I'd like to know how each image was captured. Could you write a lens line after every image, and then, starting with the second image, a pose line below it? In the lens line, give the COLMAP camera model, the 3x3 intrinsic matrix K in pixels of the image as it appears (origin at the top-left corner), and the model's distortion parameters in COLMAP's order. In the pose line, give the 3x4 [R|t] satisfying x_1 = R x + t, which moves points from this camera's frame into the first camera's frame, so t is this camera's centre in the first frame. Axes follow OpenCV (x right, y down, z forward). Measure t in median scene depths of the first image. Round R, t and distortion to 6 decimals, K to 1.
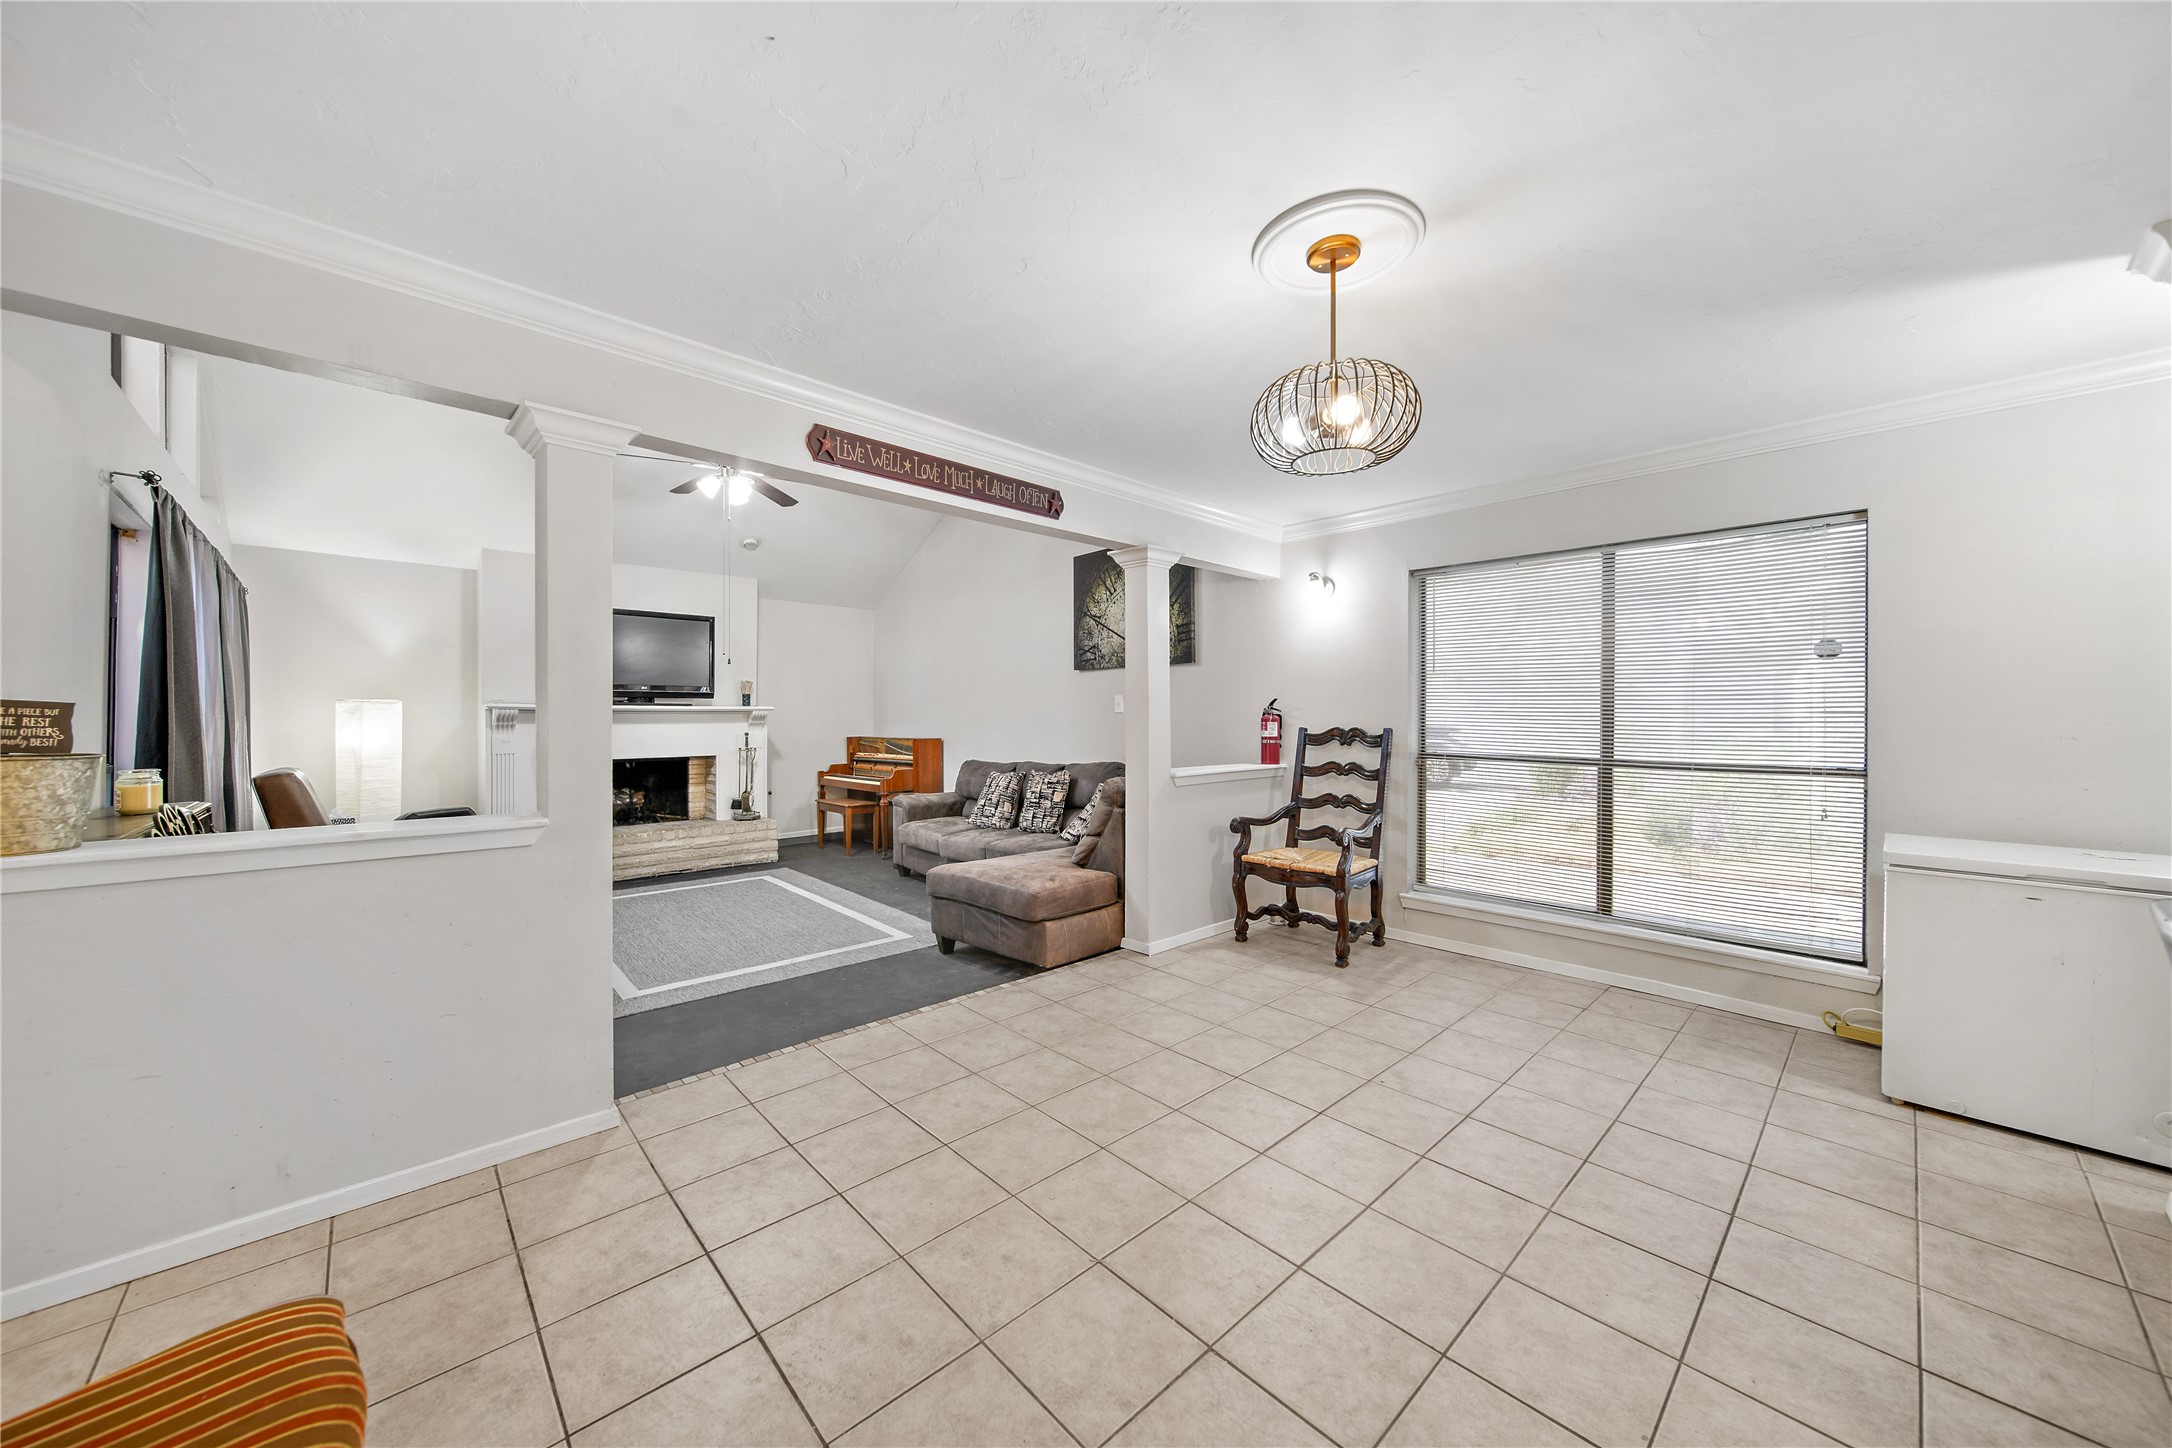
lens RADIAL K [[762.0, 0, 1088.1], [0, 762.0, 721.5], [0, 0, 1]] dist [0.000025, -0.000948]
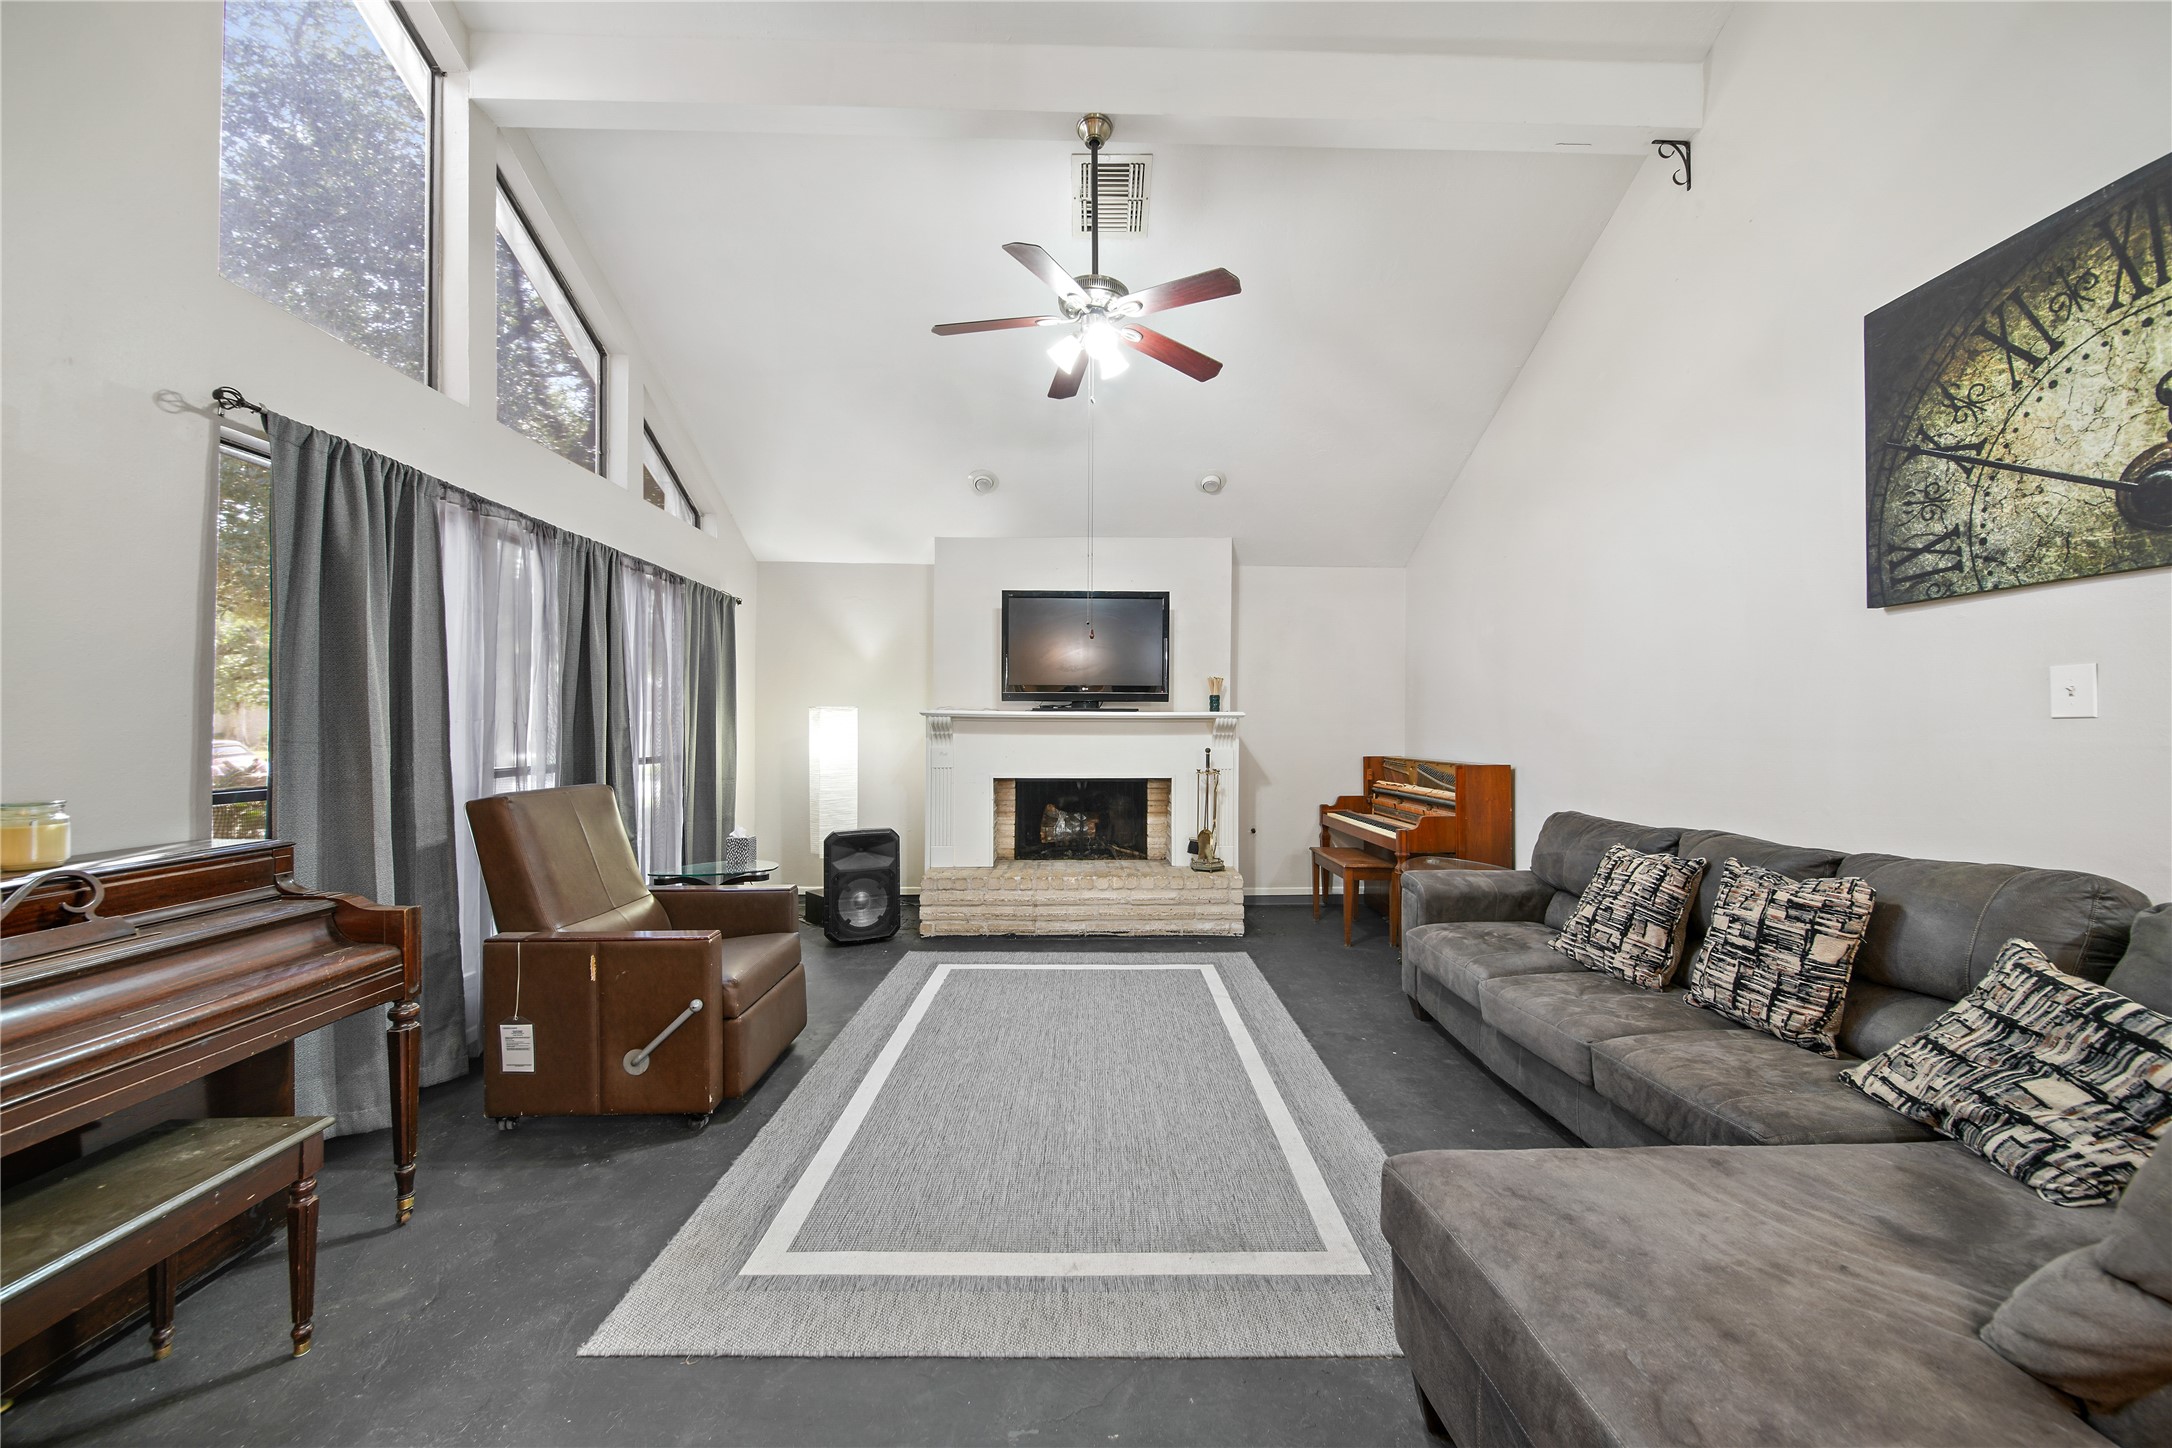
lens RADIAL K [[762.0, 0, 1098.8], [0, 762.0, 719.0], [0, 0, 1]] dist [0.000025, -0.000948]
pose [[0.744570, -0.002782, -0.667539, -0.051573], [-0.008526, 0.999870, -0.013677, -0.002658], [0.667490, 0.015875, 0.744449, 0.460449]]
